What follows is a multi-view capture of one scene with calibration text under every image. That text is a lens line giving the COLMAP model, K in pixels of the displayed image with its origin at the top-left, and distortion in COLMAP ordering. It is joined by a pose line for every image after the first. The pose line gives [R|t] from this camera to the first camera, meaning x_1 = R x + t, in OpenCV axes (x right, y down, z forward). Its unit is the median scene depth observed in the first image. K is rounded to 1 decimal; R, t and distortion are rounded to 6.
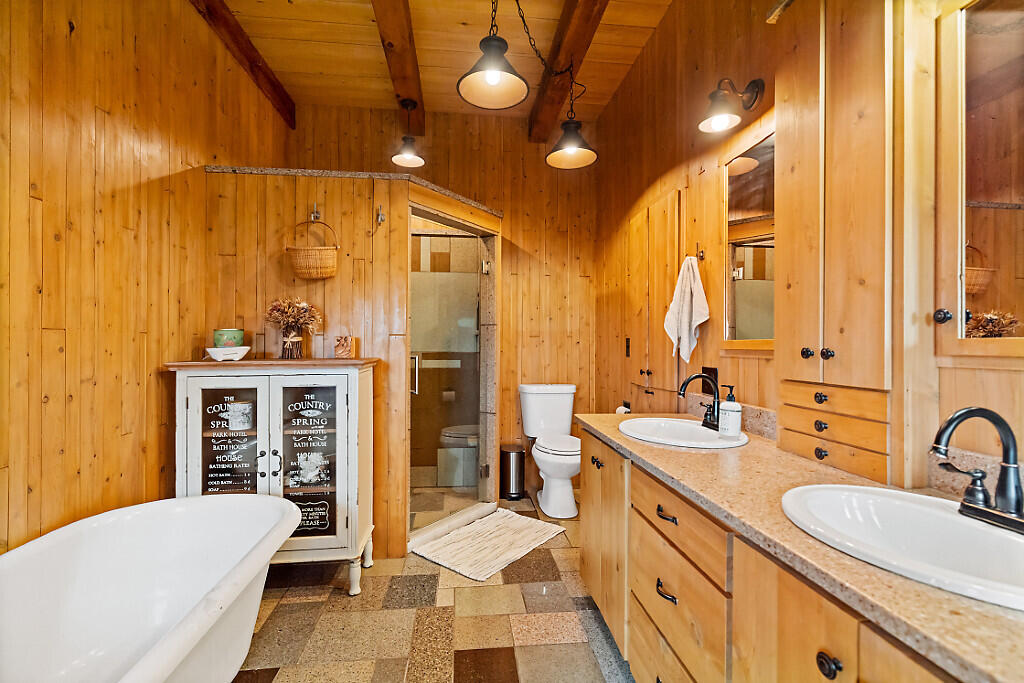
lens RADIAL K [[464.4, 0, 510.4], [0, 464.4, 341.1], [0, 0, 1]] dist [0.002940, -0.001153]
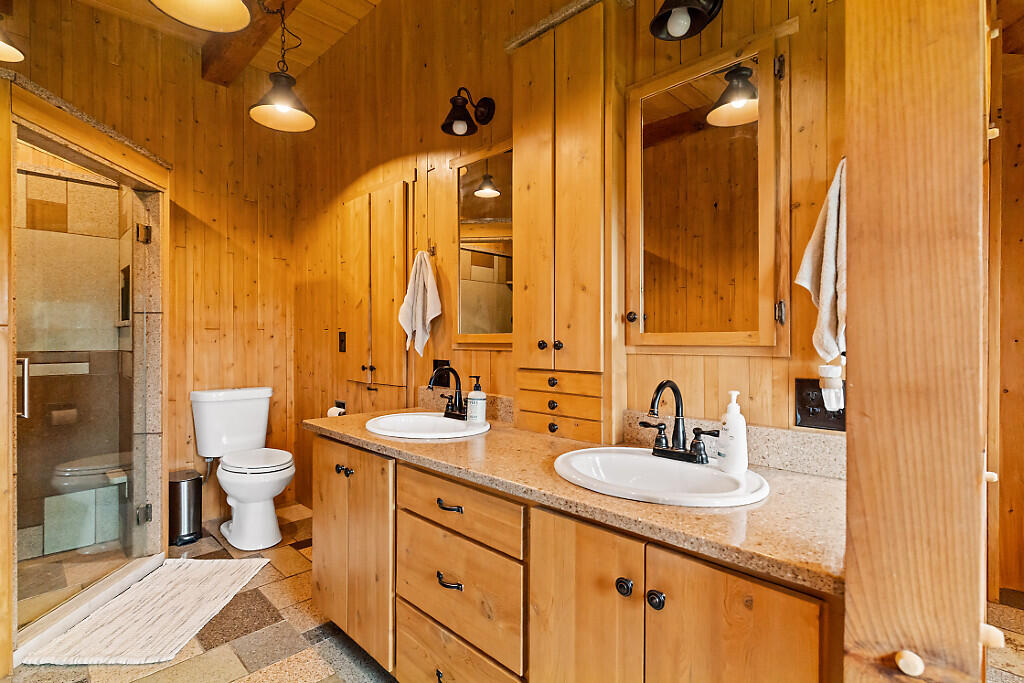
lens RADIAL K [[492.1, 0, 515.0], [0, 492.1, 338.7], [0, 0, 1]] dist [0.001336, -0.000390]
pose [[0.766486, -0.005942, 0.642234, -0.137461], [0.000894, 0.999966, 0.008185, -0.000588], [-0.642261, -0.005699, 0.766465, 0.048901]]
